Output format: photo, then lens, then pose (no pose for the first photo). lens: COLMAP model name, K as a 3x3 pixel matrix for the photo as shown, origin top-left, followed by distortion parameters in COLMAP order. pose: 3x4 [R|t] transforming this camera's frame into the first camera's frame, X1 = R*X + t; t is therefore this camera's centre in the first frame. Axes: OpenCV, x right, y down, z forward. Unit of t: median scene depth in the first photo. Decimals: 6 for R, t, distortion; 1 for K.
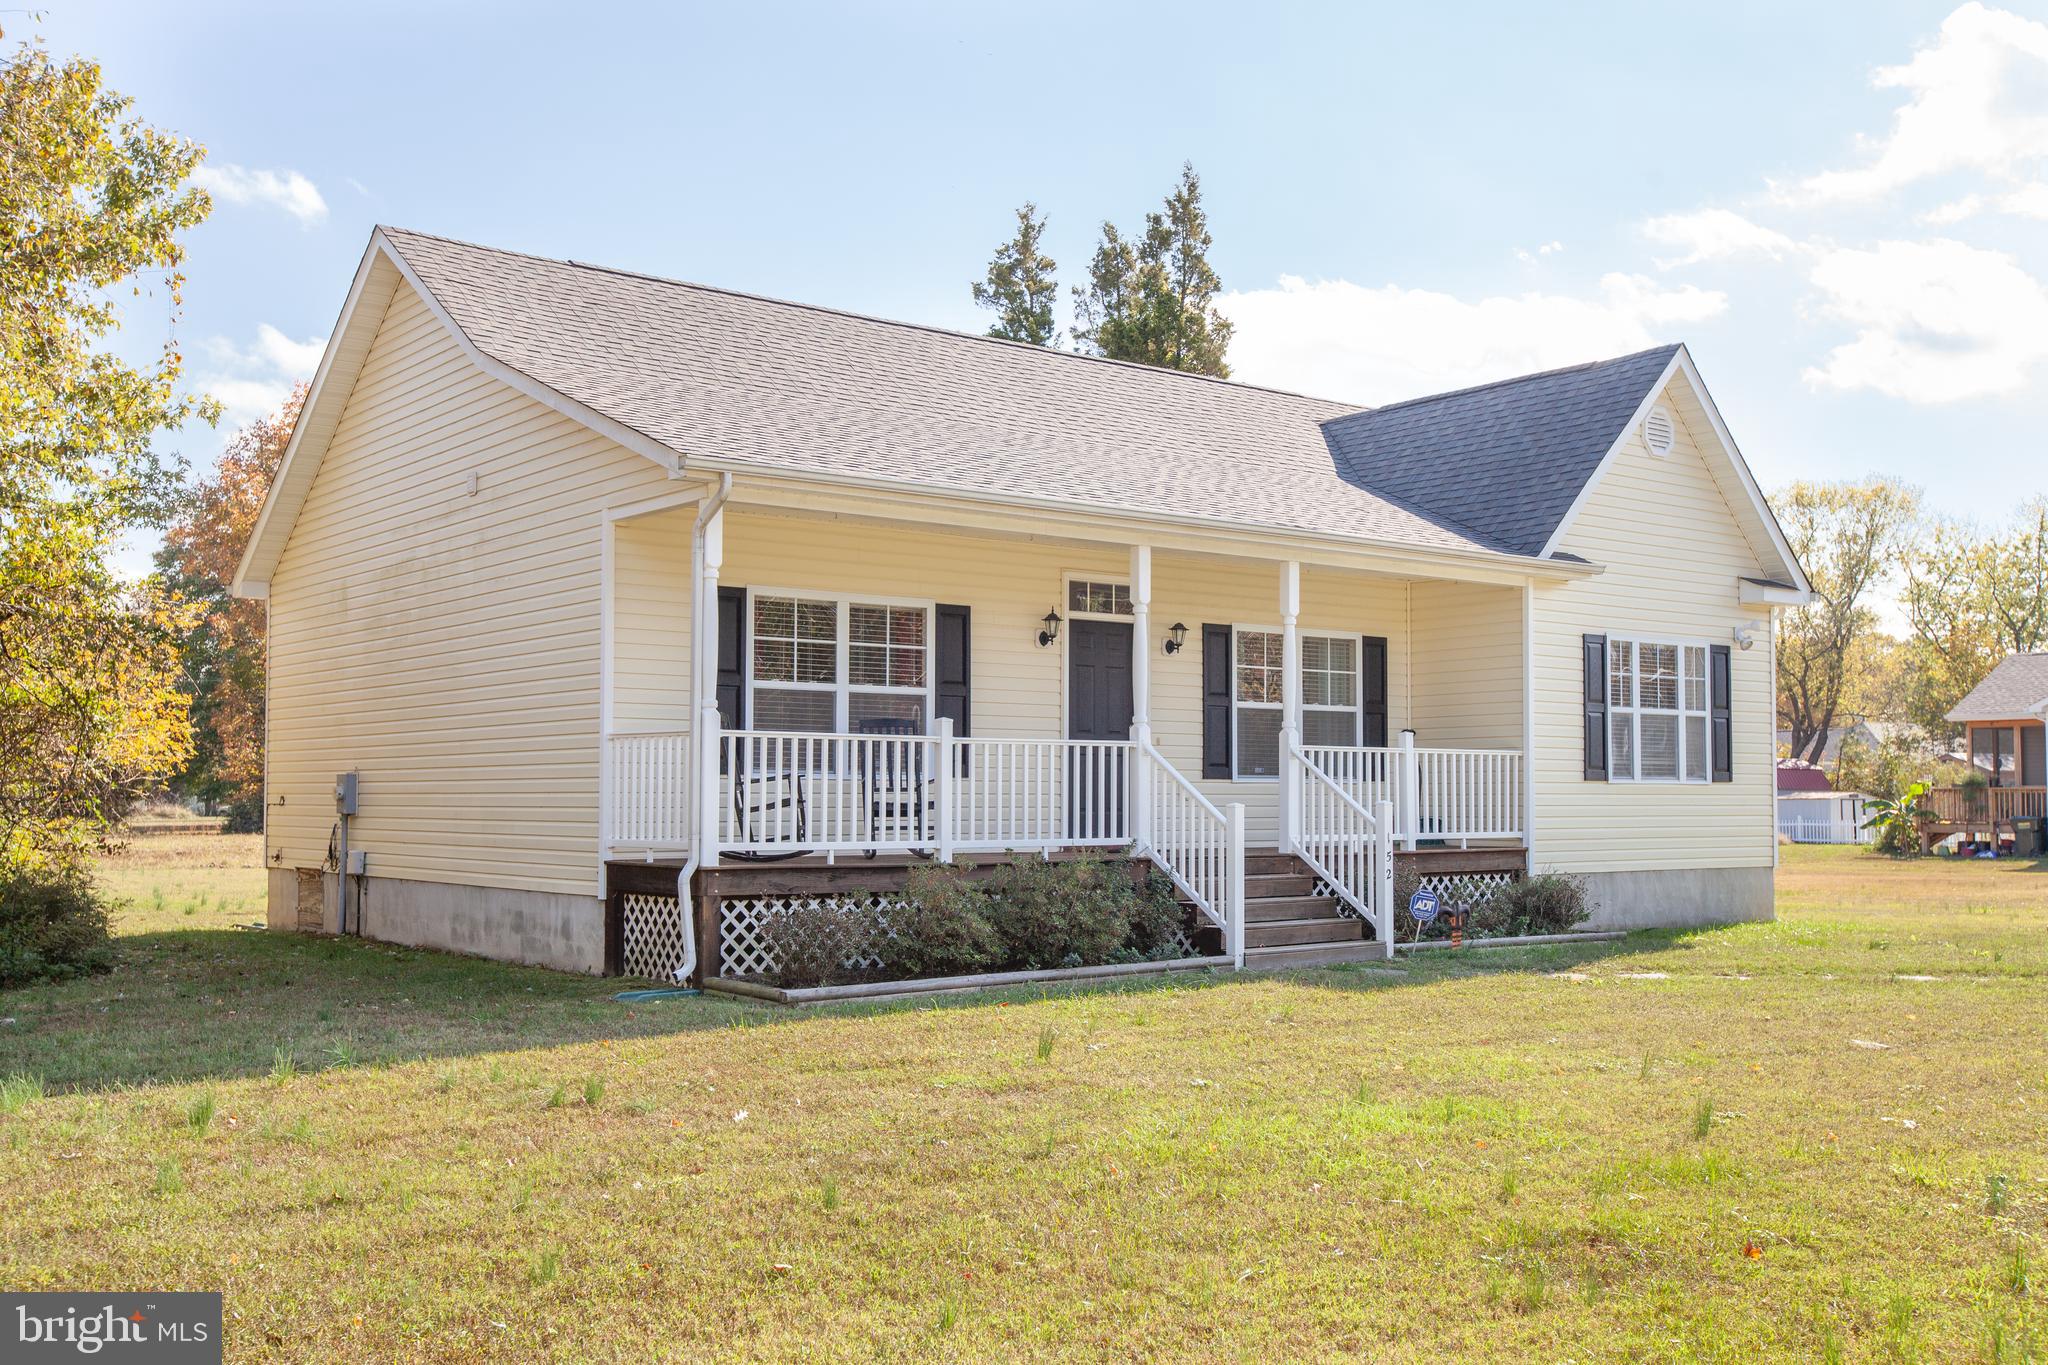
lens RADIAL K [[1947.9, 0, 1004.4], [0, 1947.9, 698.4], [0, 0, 1]] dist [0.060619, 0.000000]
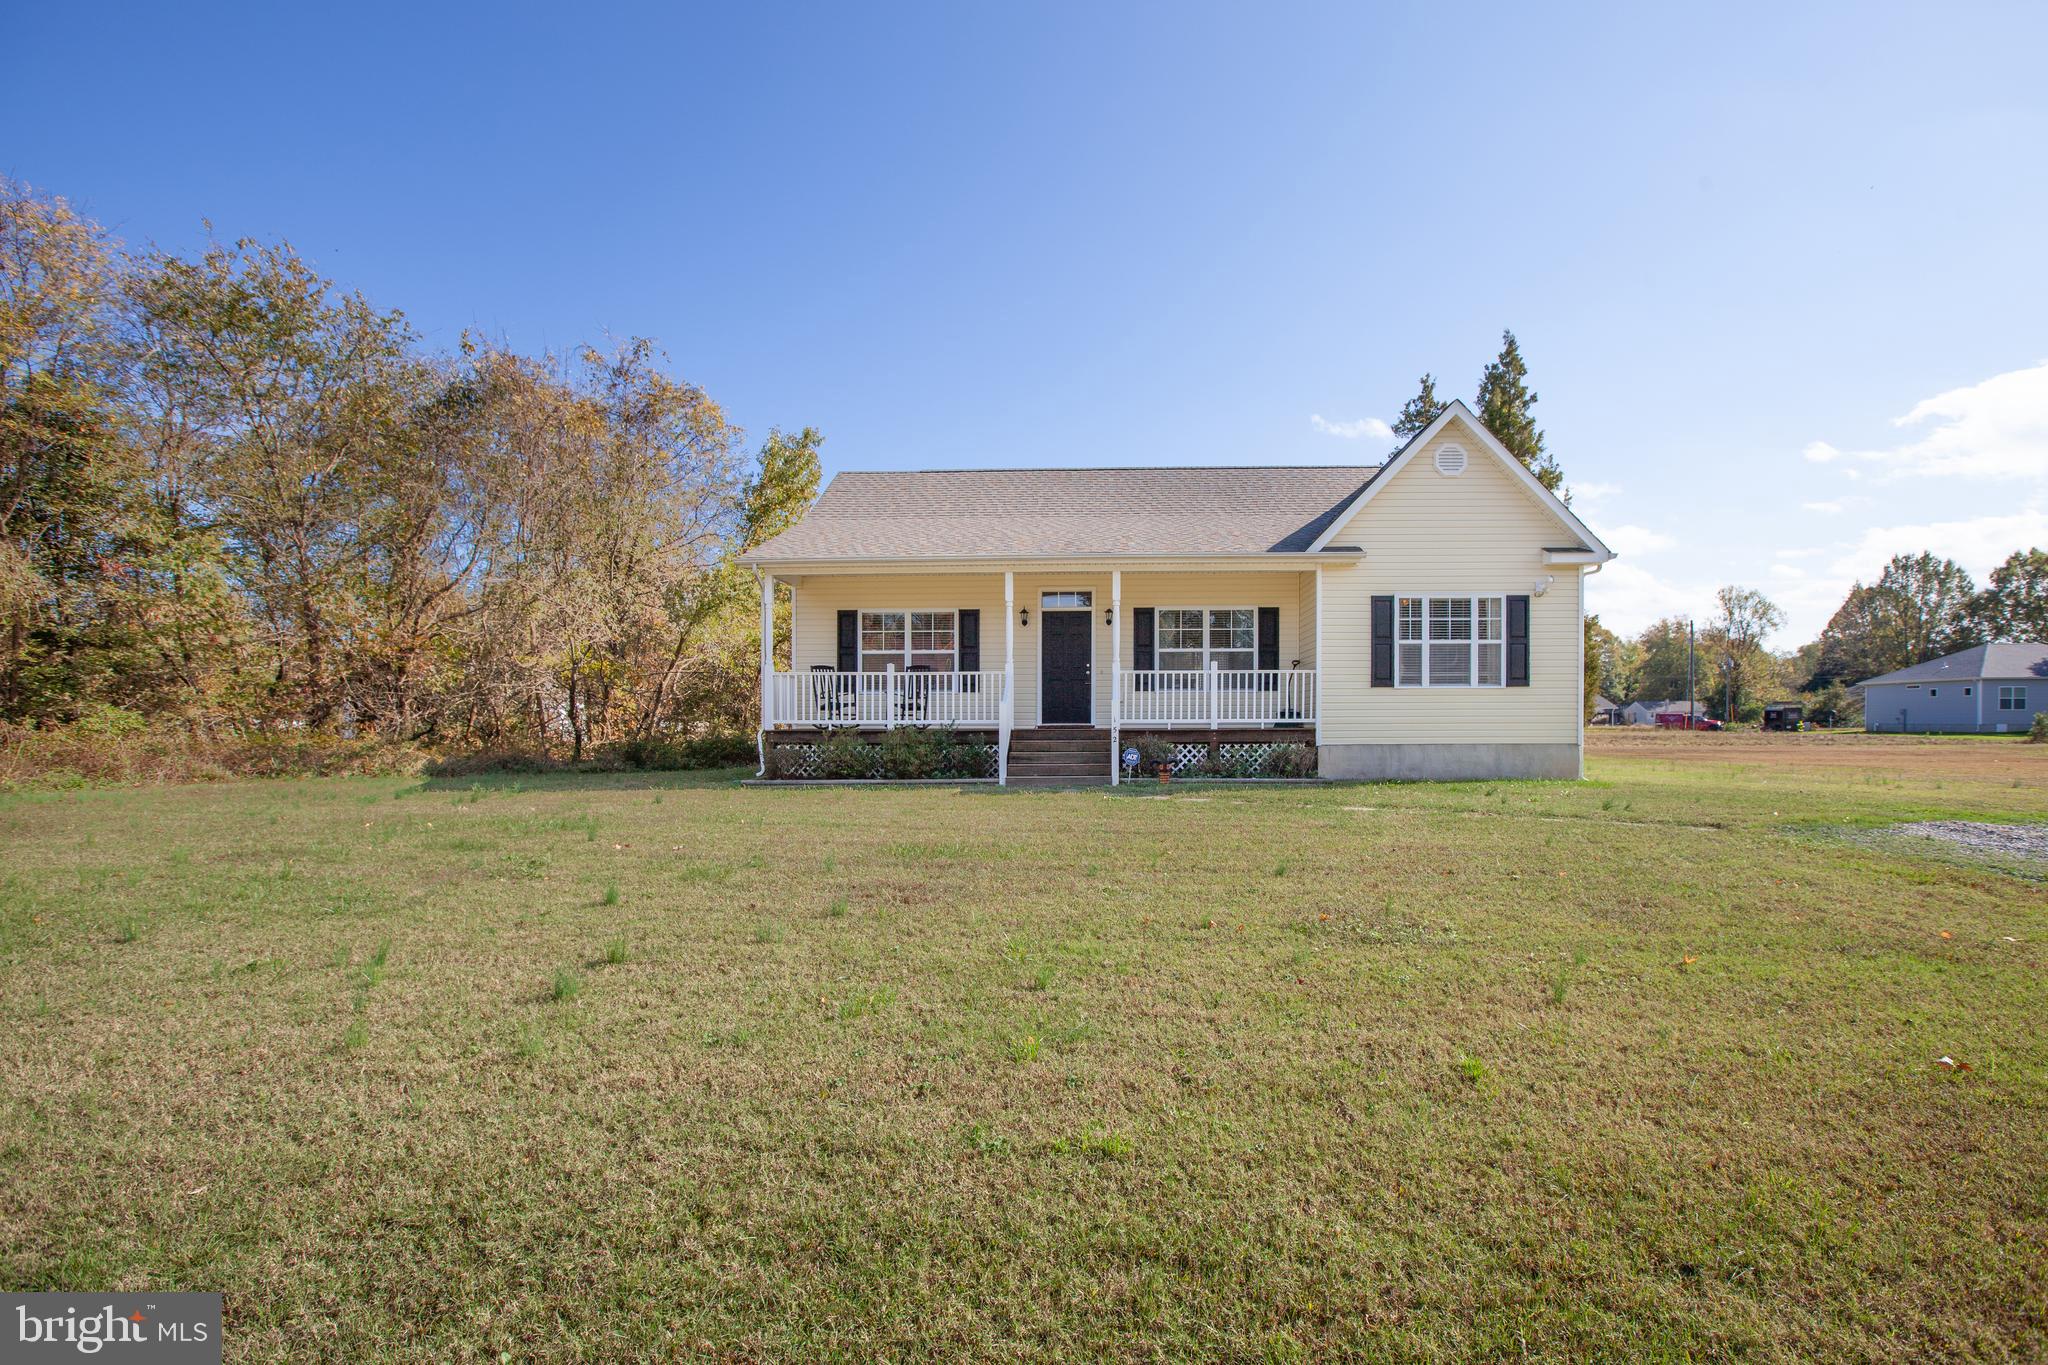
lens RADIAL K [[931.2, 0, 1043.0], [0, 931.2, 721.8], [0, 0, 1]] dist [-0.038317, -0.000196]
pose [[0.769533, -0.000090, -0.638607, 0.601241], [0.037344, 0.998295, 0.044859, 0.027184], [0.637514, -0.058369, 0.768225, 0.251351]]
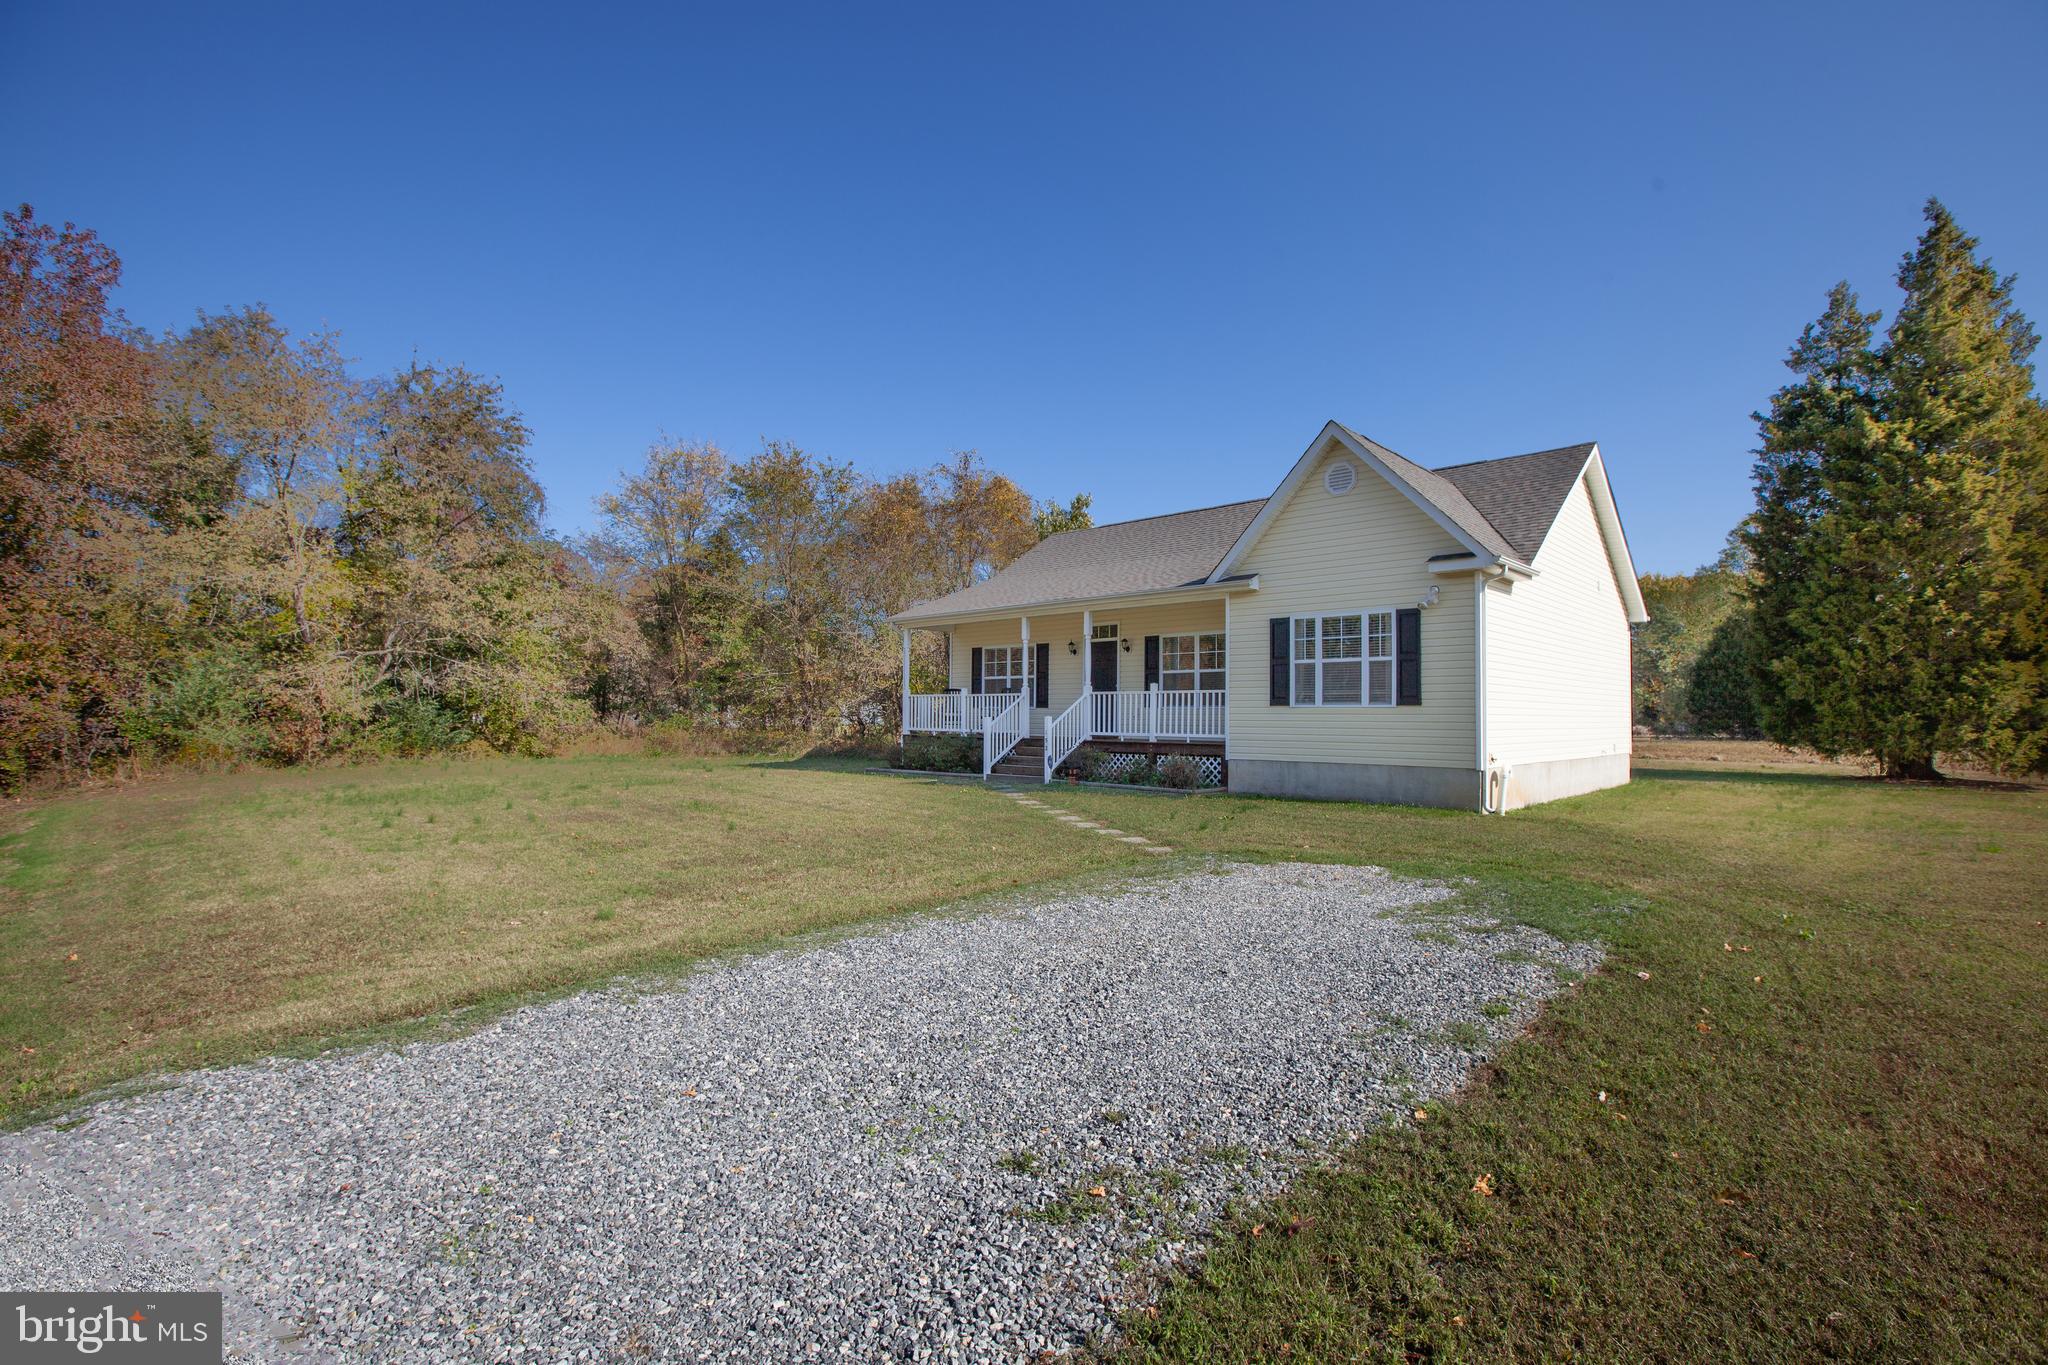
lens RADIAL K [[934.9, 0, 1043.5], [0, 934.9, 685.5], [0, 0, 1]] dist [-0.019303, 0.001677]
pose [[0.165230, -0.035347, -0.985621, 1.104849], [0.040882, 0.998744, -0.028965, 0.041553], [0.985407, -0.035508, 0.166467, 0.704564]]
